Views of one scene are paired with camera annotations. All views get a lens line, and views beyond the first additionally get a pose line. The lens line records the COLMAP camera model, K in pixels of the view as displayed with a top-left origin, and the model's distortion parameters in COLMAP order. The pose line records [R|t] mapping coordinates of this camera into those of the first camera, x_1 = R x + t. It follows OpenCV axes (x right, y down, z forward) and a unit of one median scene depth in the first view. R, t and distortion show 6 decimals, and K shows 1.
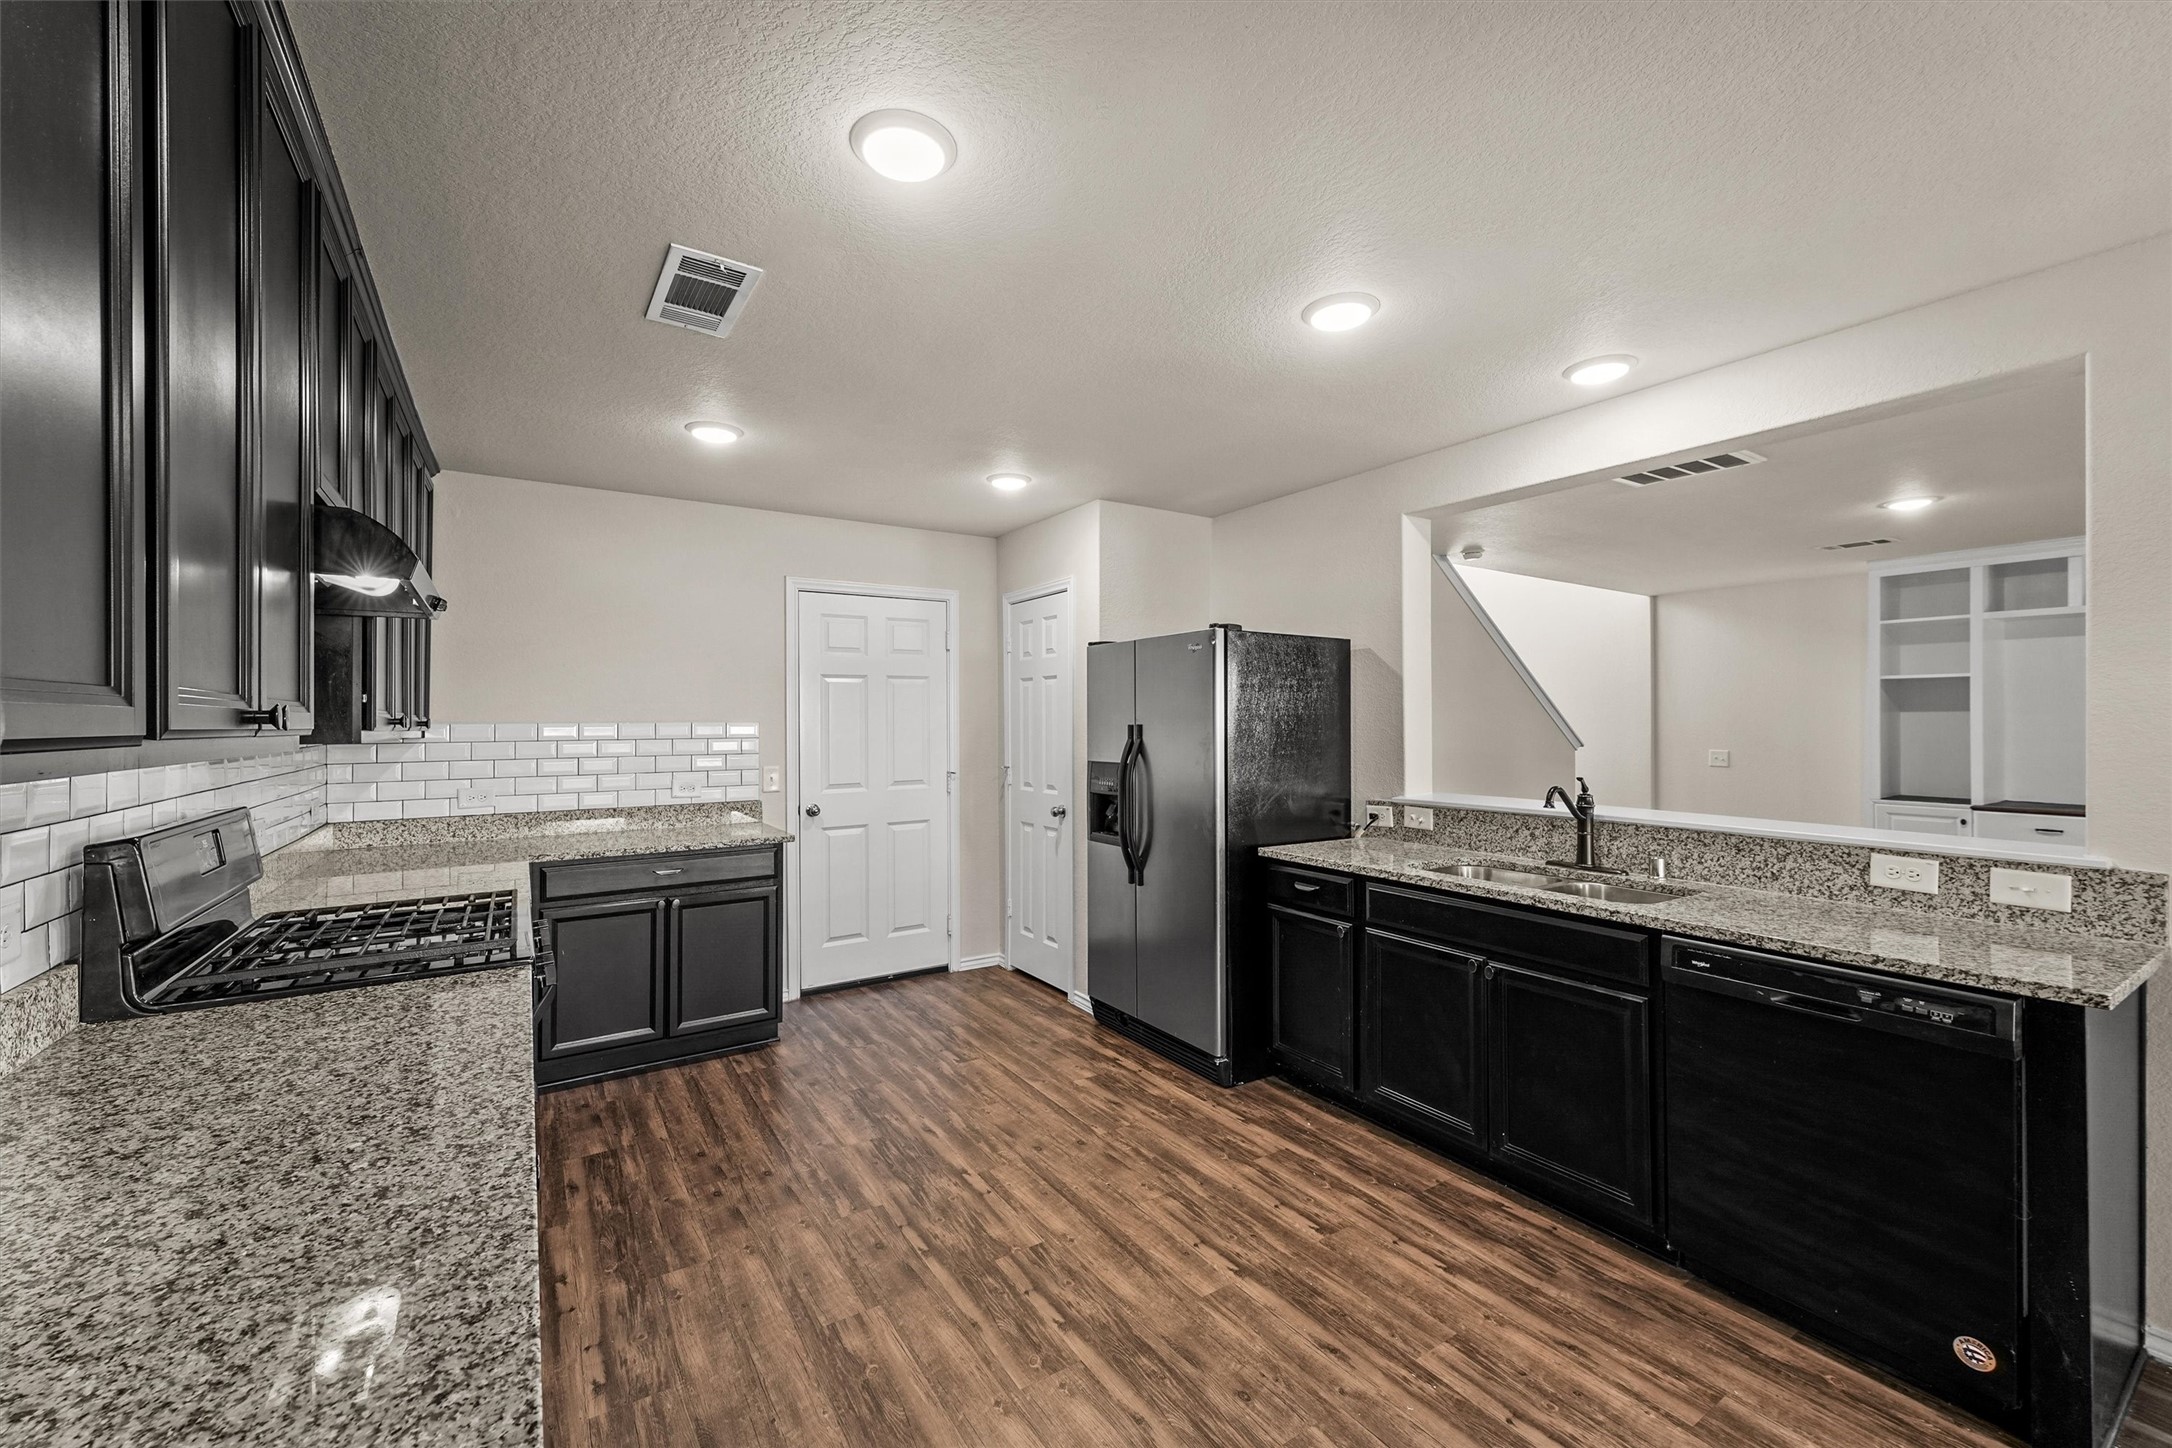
lens RADIAL K [[864.3, 0, 1082.0], [0, 864.3, 718.0], [0, 0, 1]] dist [0.008125, -0.001304]
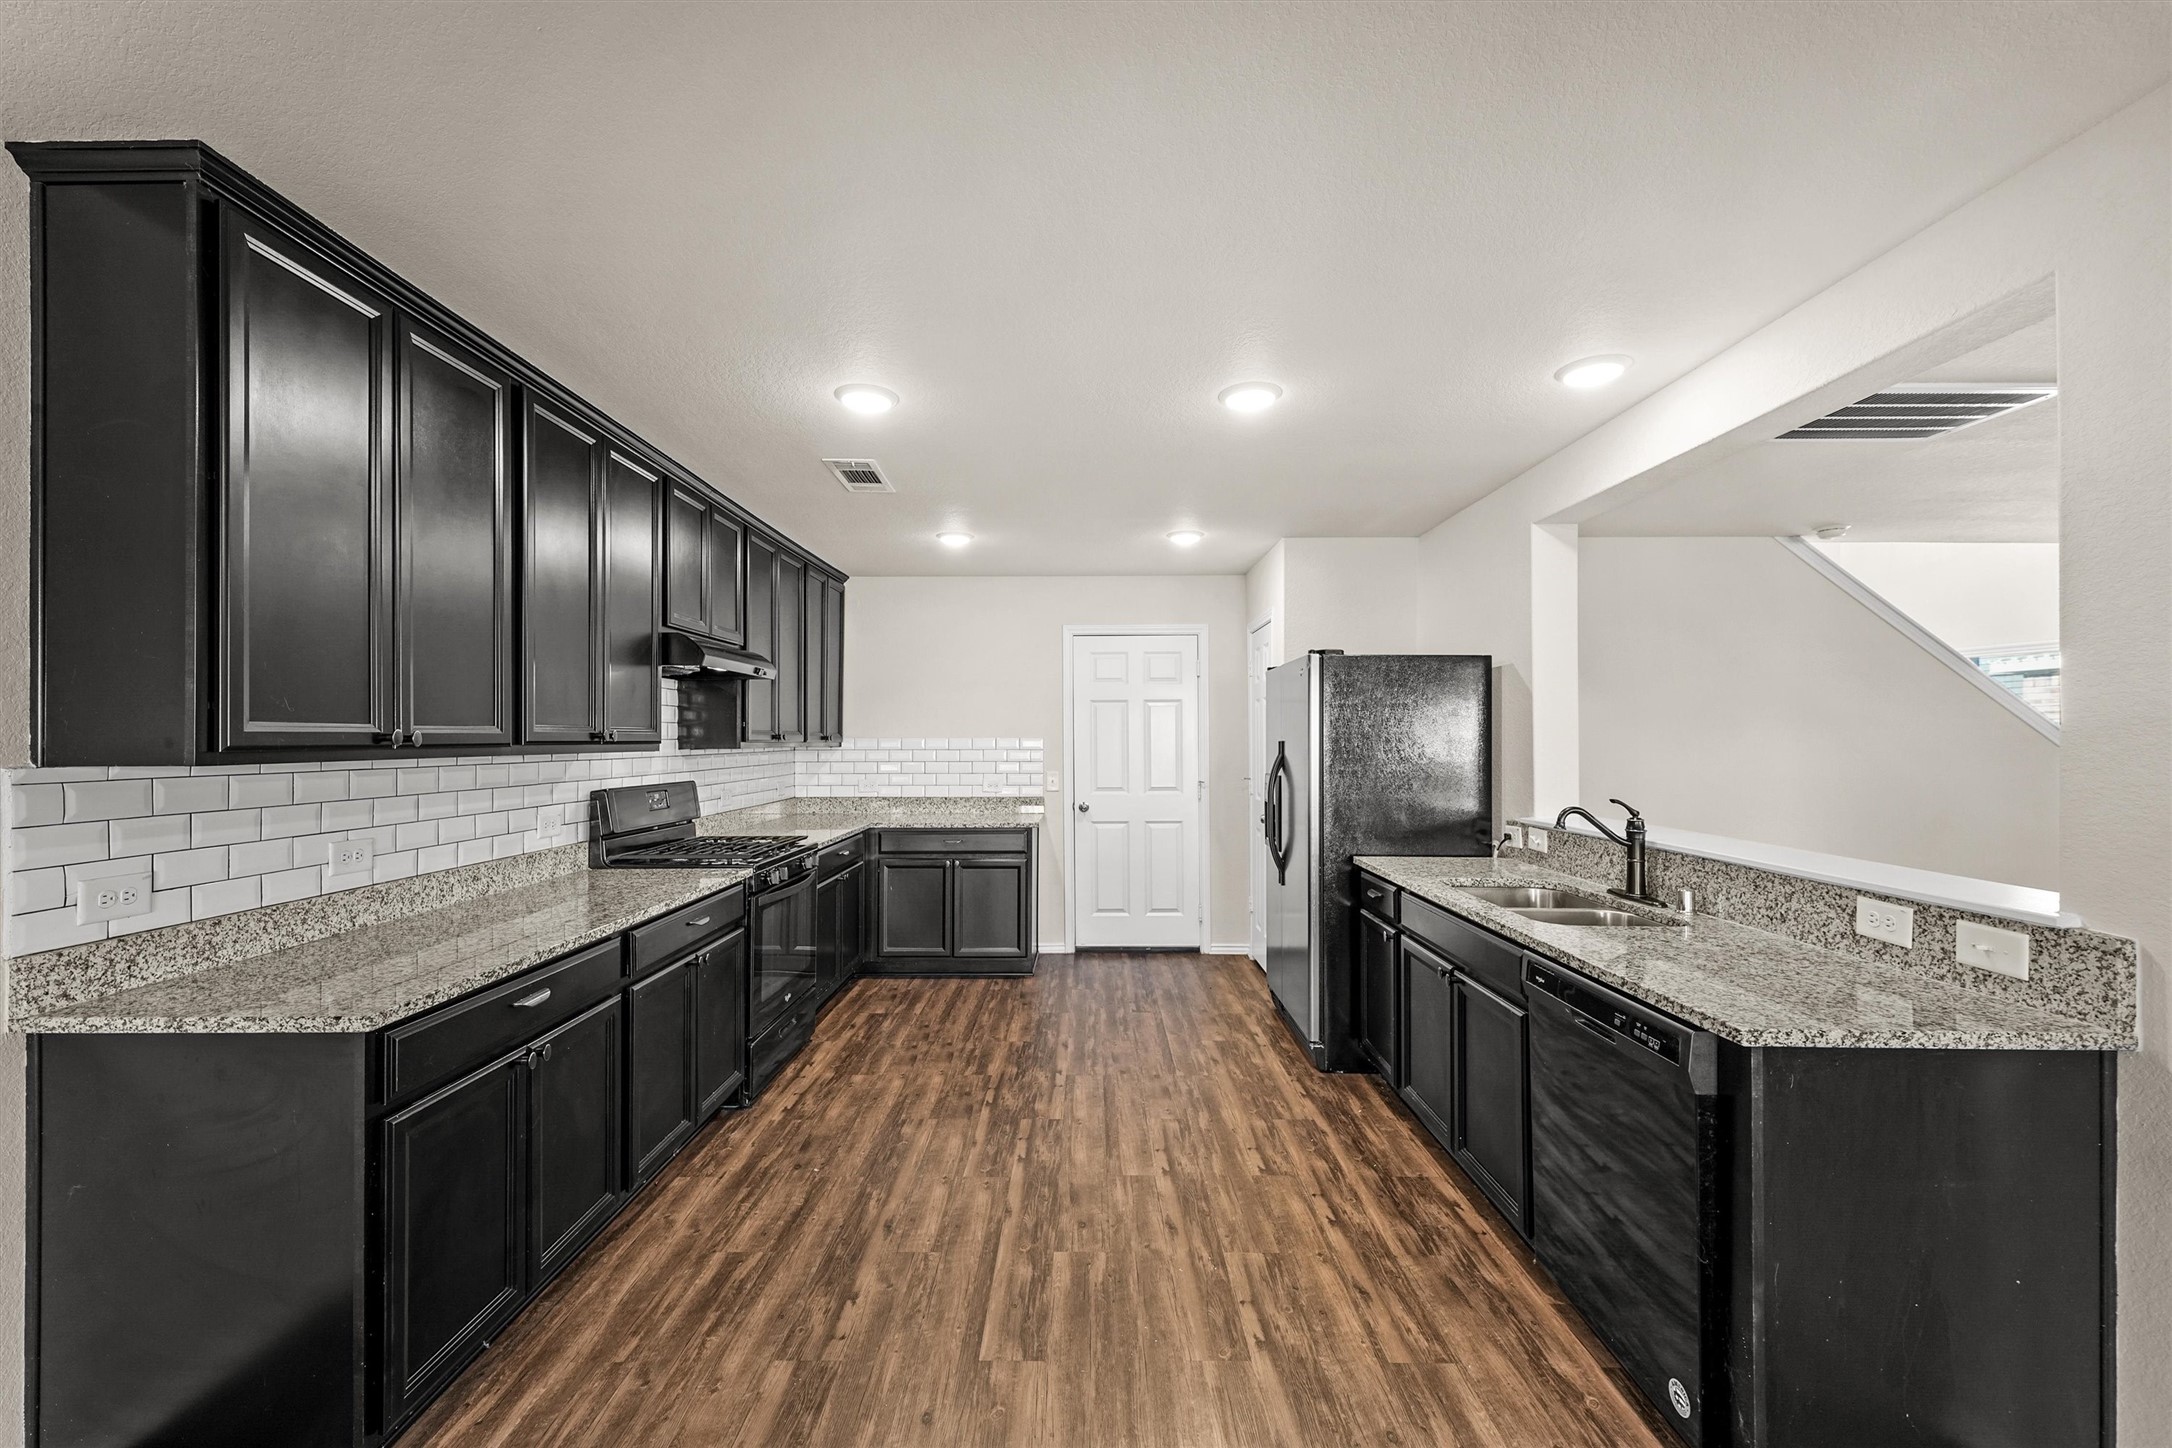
lens RADIAL K [[864.3, 0, 1082.1], [0, 864.3, 729.4], [0, 0, 1]] dist [0.008125, -0.001304]
pose [[0.834859, -0.002725, -0.550458, 0.678468], [-0.000242, 0.999986, -0.005318, -0.001738], [0.550465, 0.004573, 0.834846, -0.113053]]
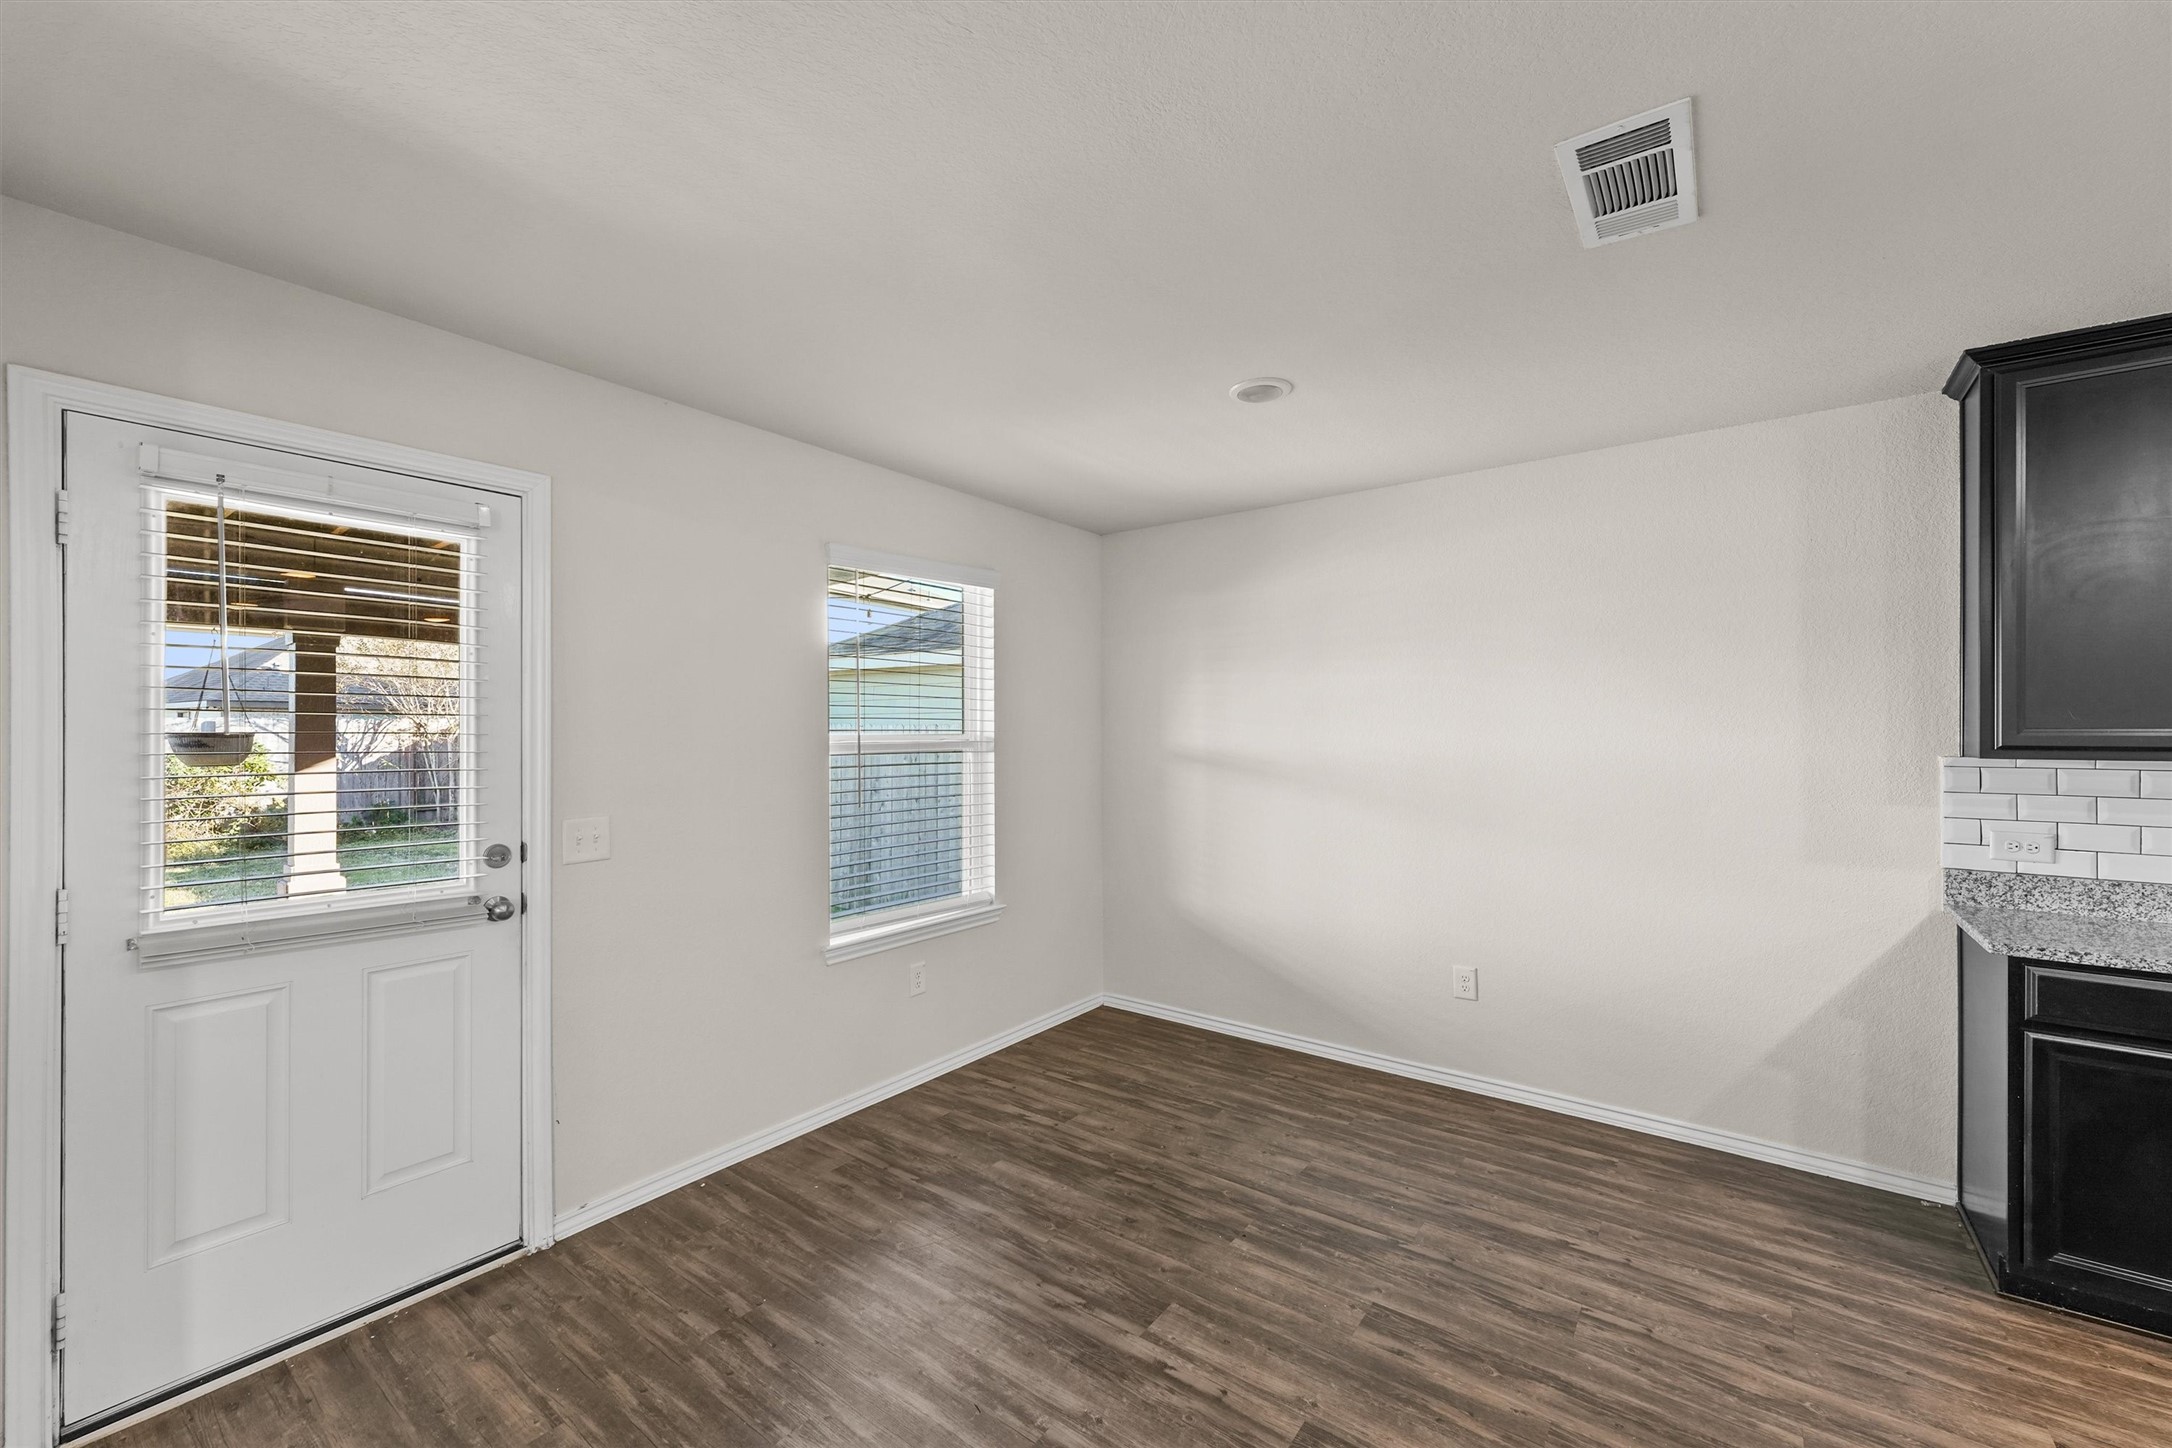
lens RADIAL K [[864.3, 0, 1075.6], [0, 864.3, 729.3], [0, 0, 1]] dist [0.008125, -0.001304]
pose [[-0.940862, 0.000223, -0.338789, 1.045621], [0.001607, 0.999991, -0.003805, -0.008263], [0.338786, -0.004125, -0.940855, 0.615630]]
